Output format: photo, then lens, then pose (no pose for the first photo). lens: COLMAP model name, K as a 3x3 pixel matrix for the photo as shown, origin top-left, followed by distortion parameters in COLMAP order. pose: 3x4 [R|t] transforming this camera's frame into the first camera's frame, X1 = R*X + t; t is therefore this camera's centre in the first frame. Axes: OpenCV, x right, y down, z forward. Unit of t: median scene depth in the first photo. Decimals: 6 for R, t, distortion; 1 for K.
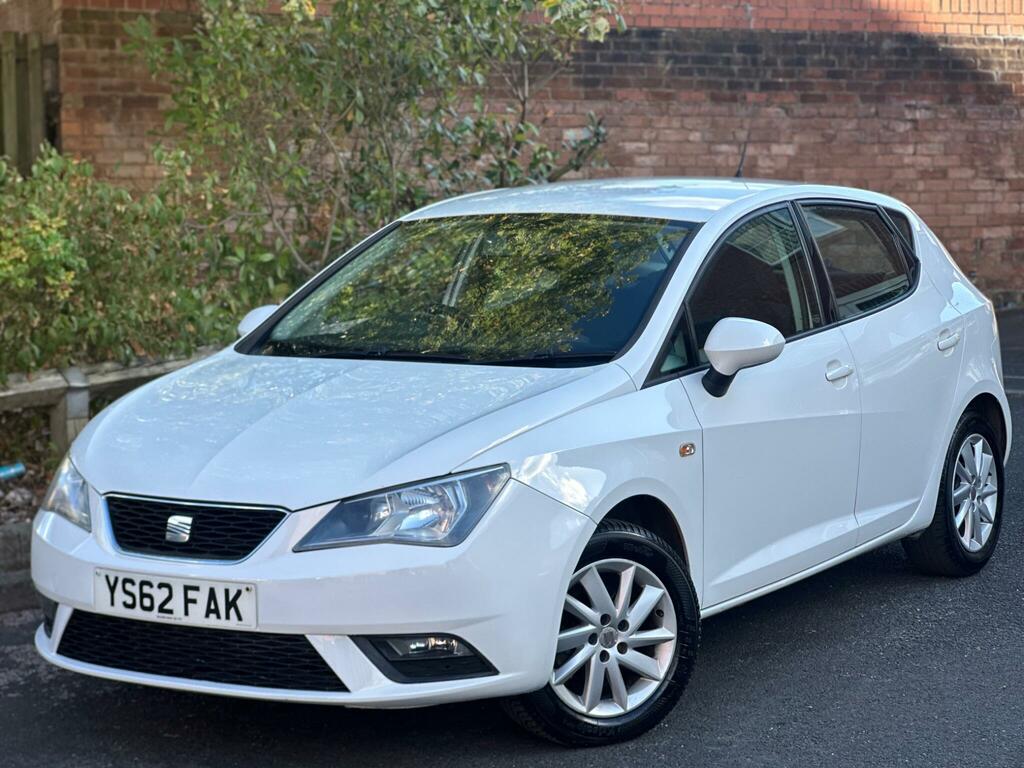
lens RADIAL K [[2348.9, 0, 512.0], [0, 2348.9, 384.0], [0, 0, 1]] dist [-0.086574, 3.821758]
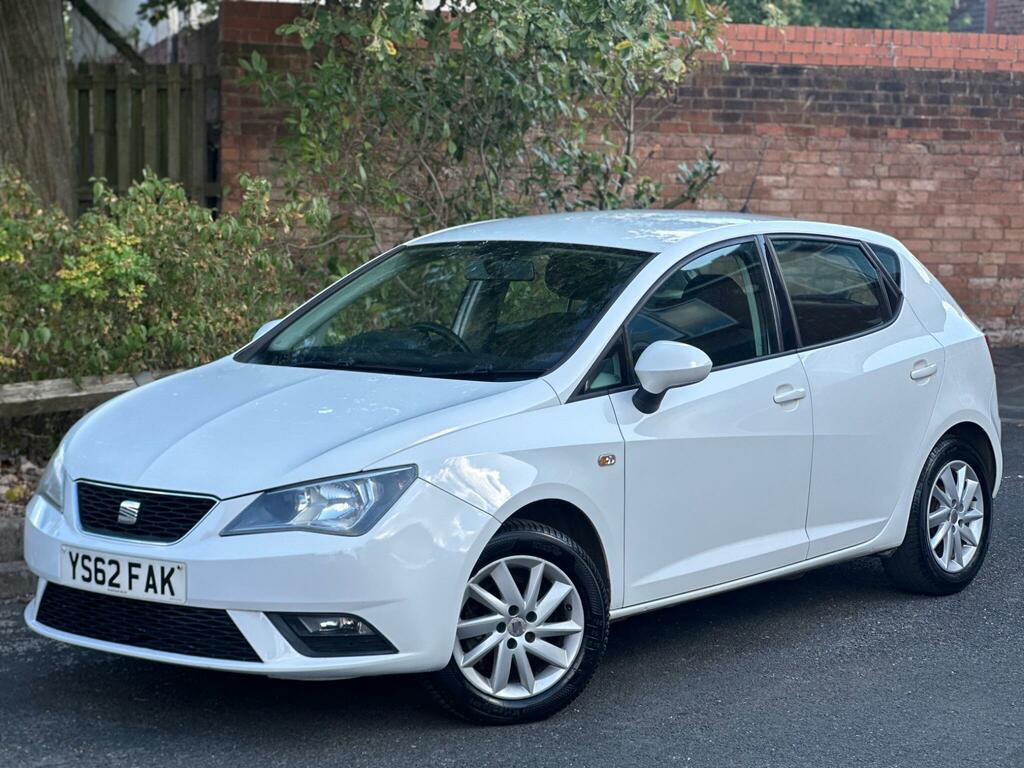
lens RADIAL K [[2348.9, 0, 512.0], [0, 2348.9, 384.0], [0, 0, 1]] dist [-0.086574, 3.821758]
pose [[0.992173, 0.030761, -0.121025, 0.158266], [-0.032106, 0.999442, -0.009180, 0.004014], [0.120675, 0.012993, 0.992607, -0.089032]]
